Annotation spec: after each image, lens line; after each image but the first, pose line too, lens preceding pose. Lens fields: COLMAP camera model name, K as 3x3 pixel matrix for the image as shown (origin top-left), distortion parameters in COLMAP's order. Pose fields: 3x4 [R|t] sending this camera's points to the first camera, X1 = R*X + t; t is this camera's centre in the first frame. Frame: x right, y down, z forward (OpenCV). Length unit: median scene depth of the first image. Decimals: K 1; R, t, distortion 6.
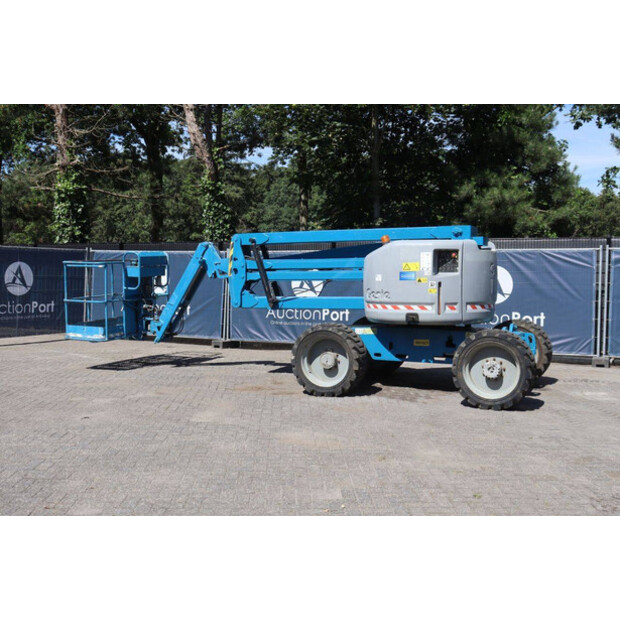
lens RADIAL K [[711.6, 0, 312.9], [0, 711.6, 298.3], [0, 0, 1]] dist [0.004568, 0.000000]
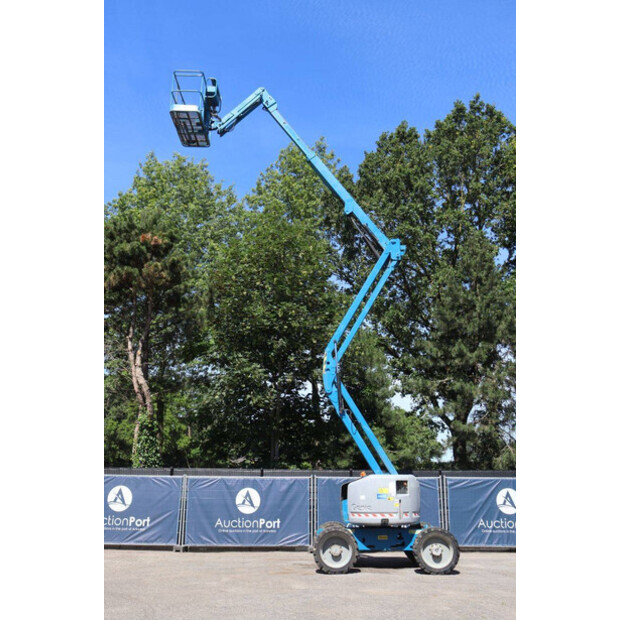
lens RADIAL K [[634.4, 0, 311.6], [0, 634.4, 313.4], [0, 0, 1]] dist [-0.028585, 0.000000]
pose [[0.922336, 0.101833, 0.372728, -0.600923], [0.014761, 0.954655, -0.297348, -0.001141], [-0.386106, 0.279756, 0.879010, -0.375805]]
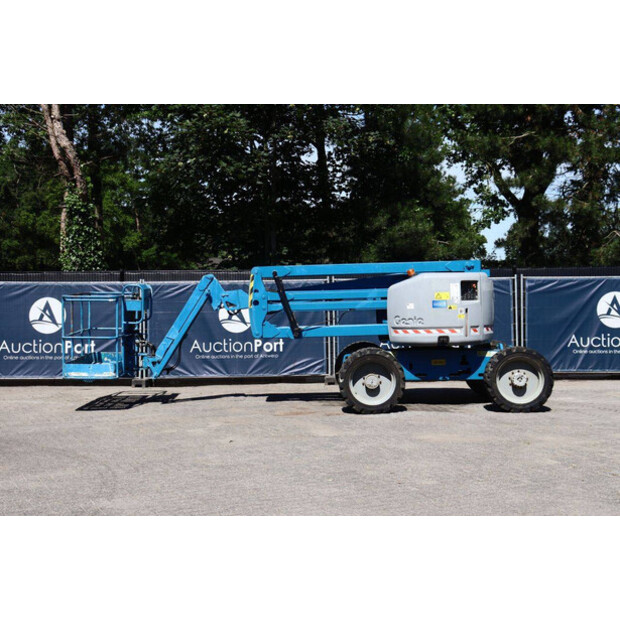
lens RADIAL K [[882.0, 0, 319.2], [0, 882.0, 309.7], [0, 0, 1]] dist [0.061256, 0.000000]
pose [[0.917205, -0.021408, 0.397839, -0.582441], [0.032340, 0.999261, -0.020788, 0.001348], [-0.397100, 0.031934, 0.917220, -0.224188]]
